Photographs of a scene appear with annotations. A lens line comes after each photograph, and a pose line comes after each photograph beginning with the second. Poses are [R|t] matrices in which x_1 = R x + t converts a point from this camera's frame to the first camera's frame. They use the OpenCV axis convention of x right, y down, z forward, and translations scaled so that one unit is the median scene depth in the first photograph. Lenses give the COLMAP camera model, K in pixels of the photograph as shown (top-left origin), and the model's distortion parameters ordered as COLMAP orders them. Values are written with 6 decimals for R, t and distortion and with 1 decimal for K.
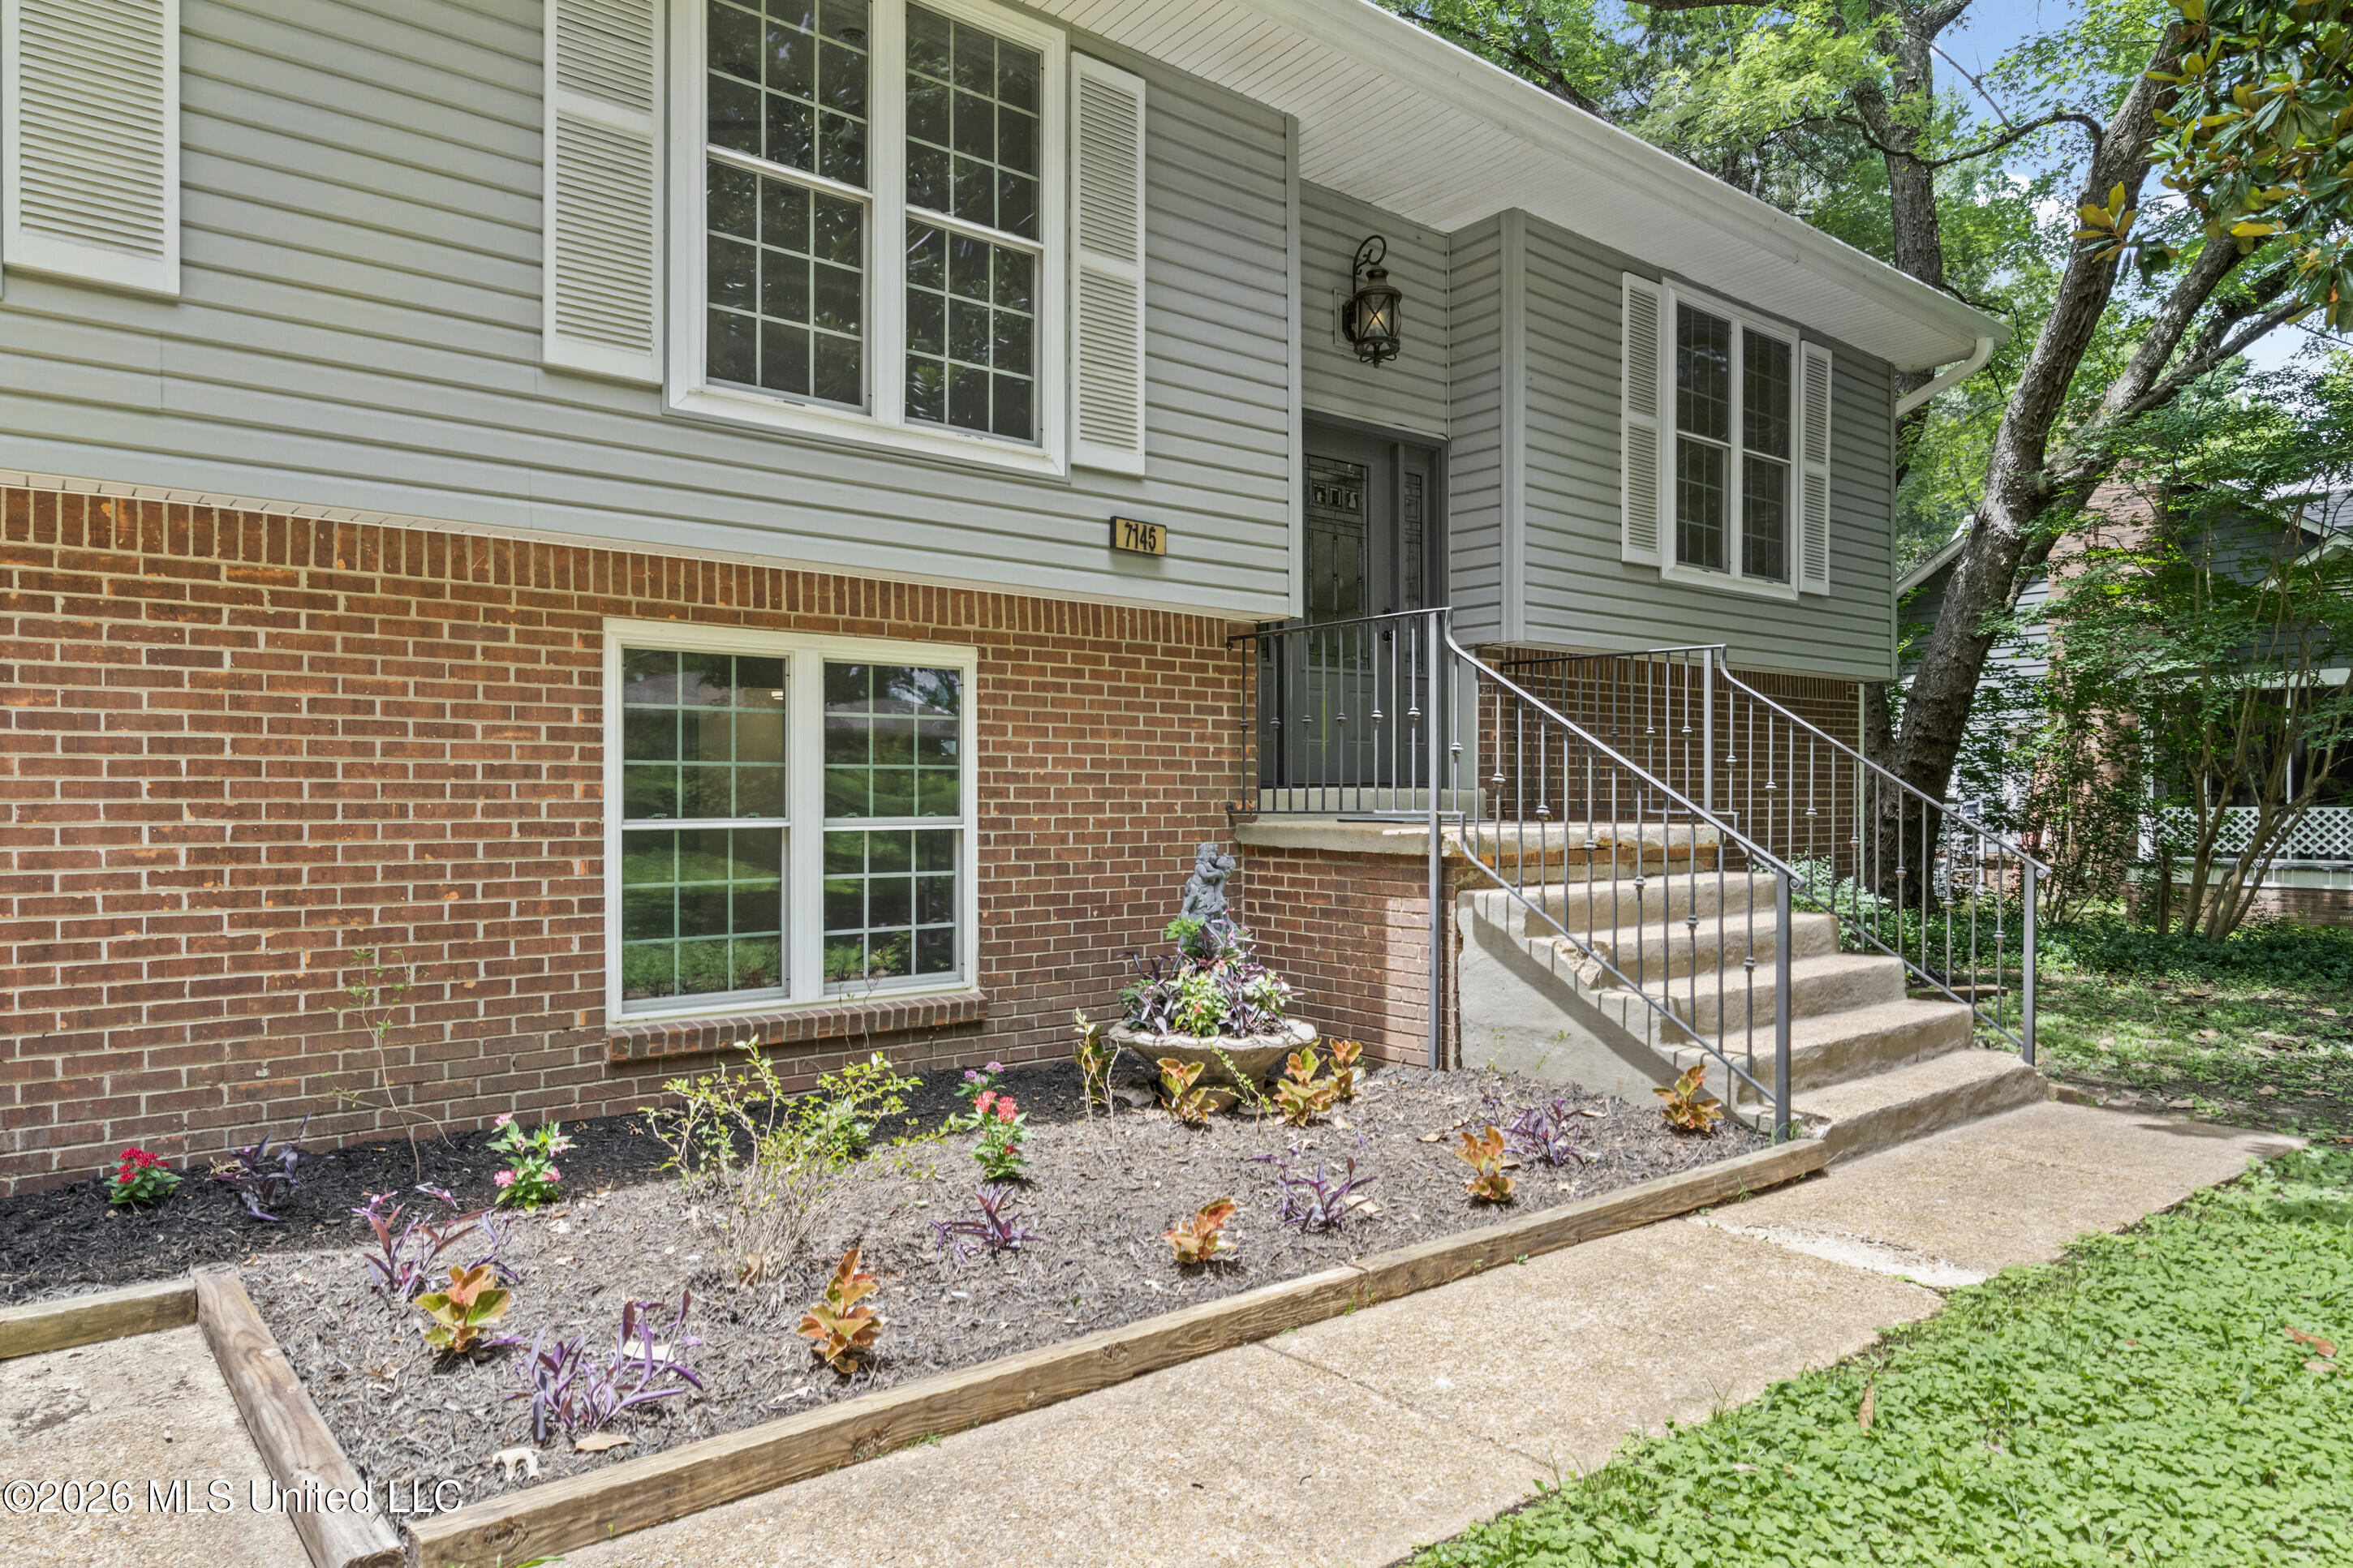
lens RADIAL K [[1440.6, 0, 1166.0], [0, 1440.6, 785.9], [0, 0, 1]] dist [-0.007721, -0.000684]
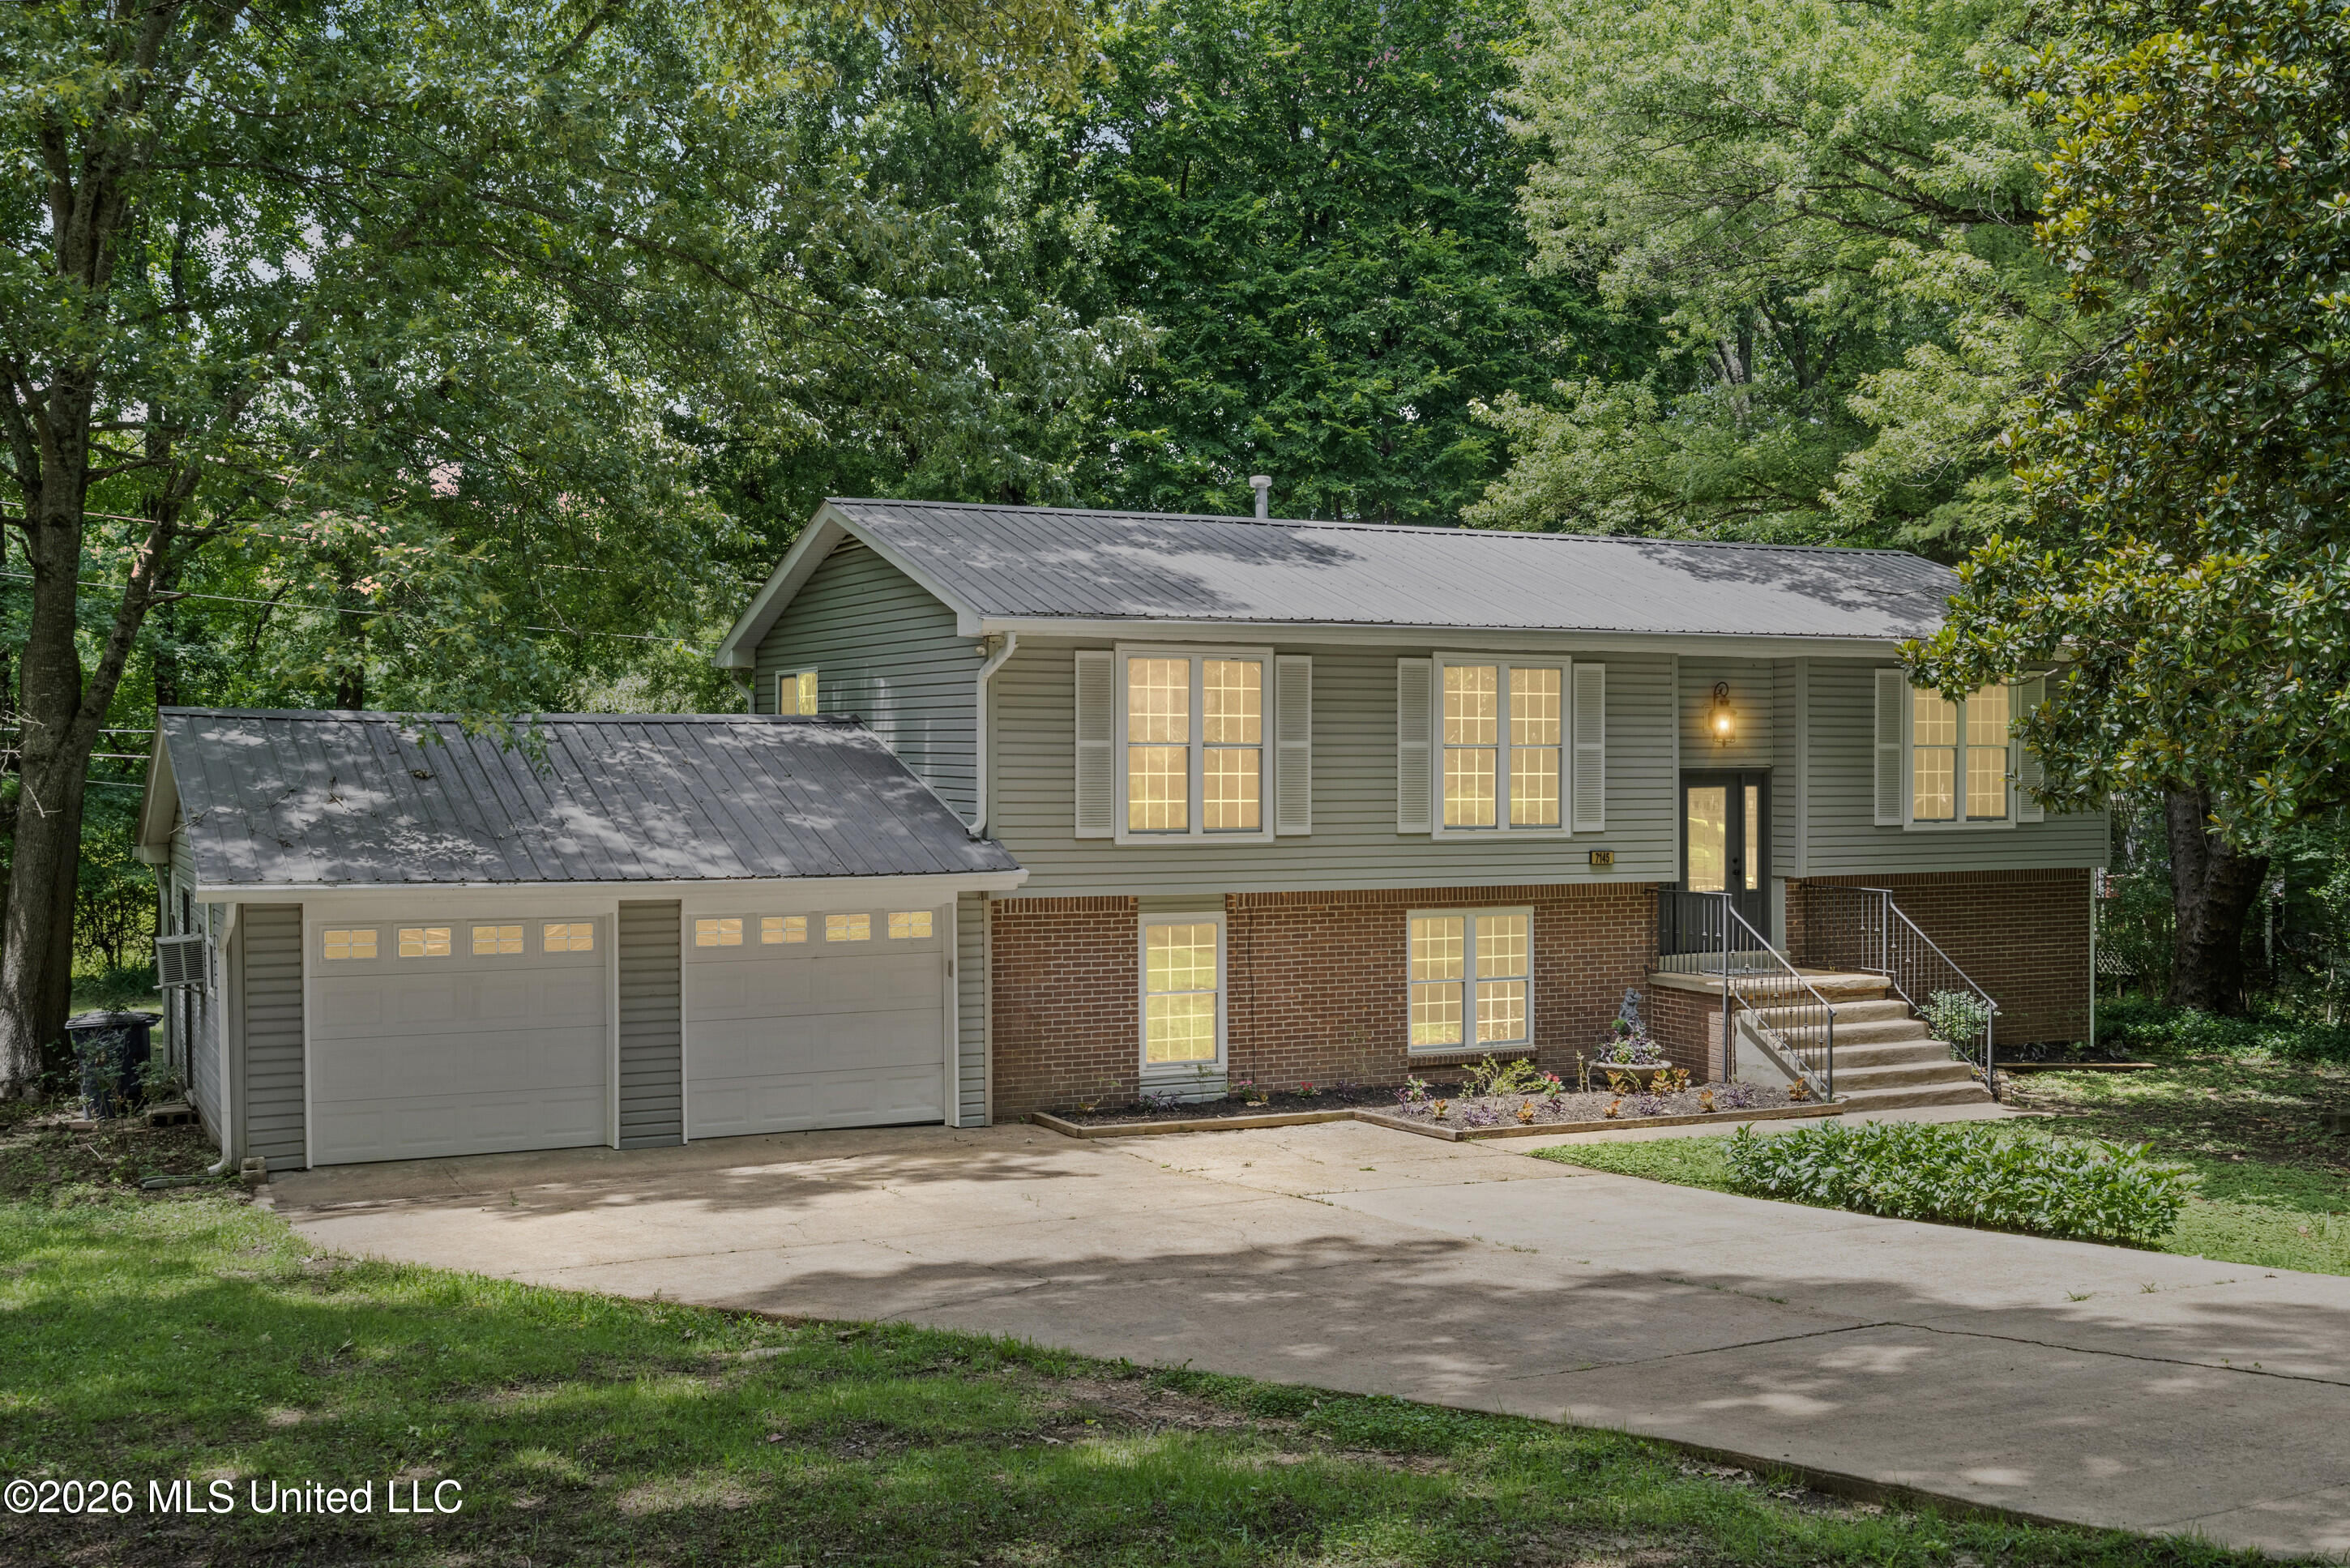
lens RADIAL K [[2425.7, 0, 1174.9], [0, 2425.7, 790.3], [0, 0, 1]] dist [-0.001382, 0.000000]
pose [[0.977581, 0.002731, -0.210542, 0.145712], [0.001328, 0.999816, 0.019135, -0.390003], [0.210555, -0.018985, 0.977398, -3.297263]]
